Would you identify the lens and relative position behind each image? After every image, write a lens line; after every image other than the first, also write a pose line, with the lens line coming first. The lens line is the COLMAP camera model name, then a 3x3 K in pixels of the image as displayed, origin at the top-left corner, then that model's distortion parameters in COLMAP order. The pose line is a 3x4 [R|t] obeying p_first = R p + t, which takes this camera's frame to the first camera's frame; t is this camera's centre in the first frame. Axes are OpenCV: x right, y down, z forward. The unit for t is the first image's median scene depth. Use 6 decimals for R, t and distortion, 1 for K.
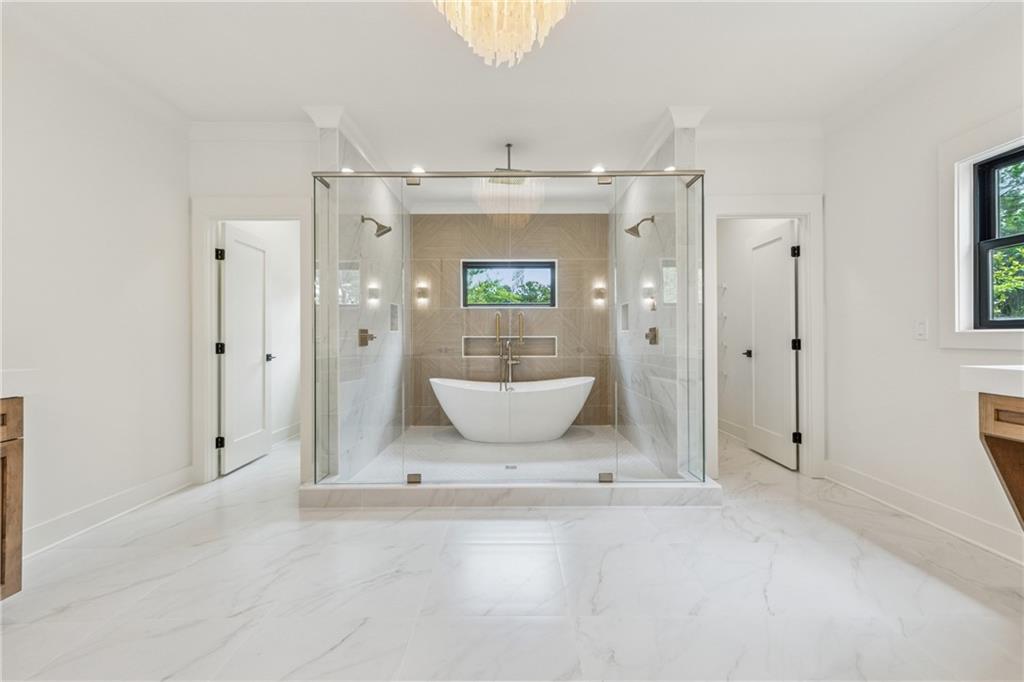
lens RADIAL K [[429.0, 0, 512.0], [0, 429.0, 341.0], [0, 0, 1]] dist [0.000091, -0.000001]
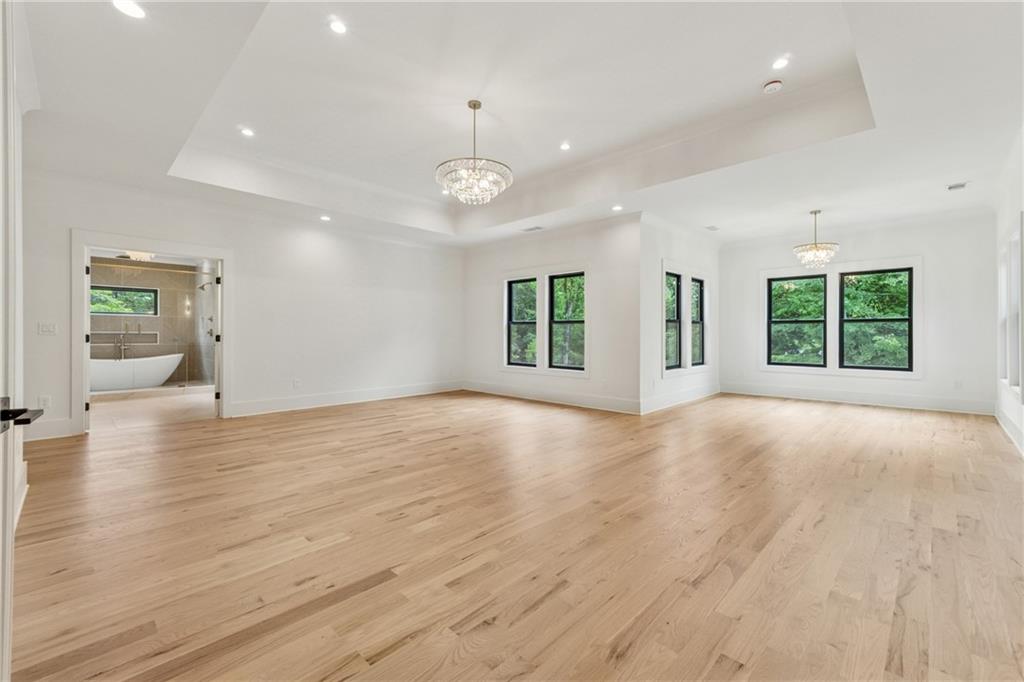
lens RADIAL K [[426.6, 0, 512.0], [0, 426.6, 341.0], [0, 0, 1]] dist [0.001896, 0.000260]
pose [[0.701244, 0.002662, 0.712916, -0.131492], [-0.006003, 0.999980, 0.002171, 0.011545], [-0.712896, -0.005802, 0.701246, -1.293029]]
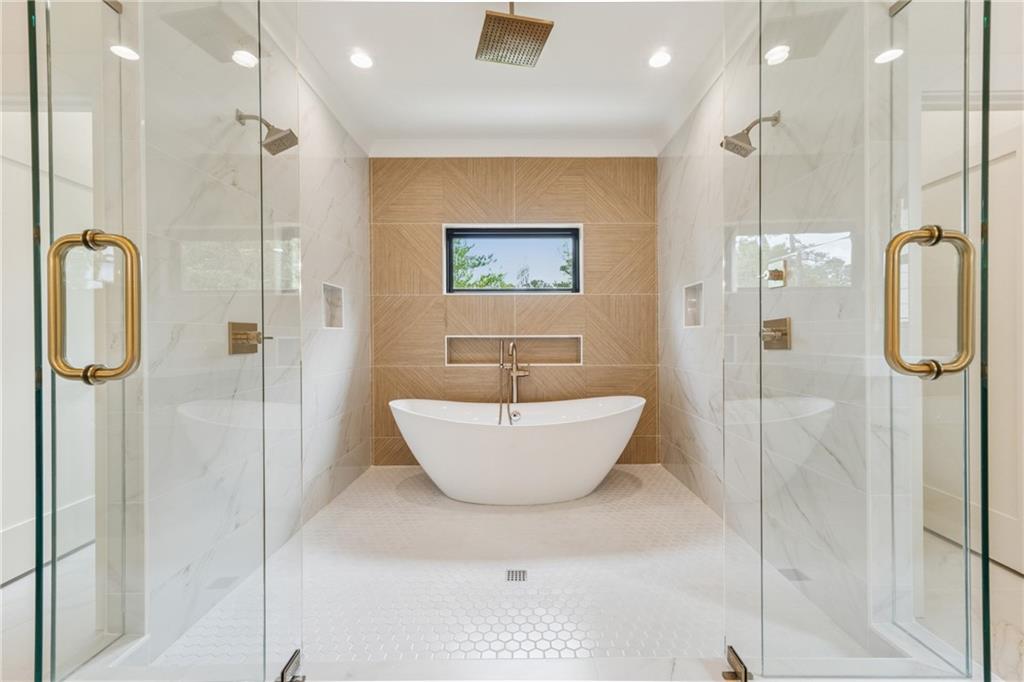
lens RADIAL K [[426.6, 0, 512.0], [0, 426.6, 341.0], [0, 0, 1]] dist [0.001896, 0.000260]
pose [[0.999926, -0.002258, -0.011925, -0.000447], [0.002296, 0.999993, 0.003116, -0.004158], [0.011918, -0.003143, 0.999924, 0.322021]]
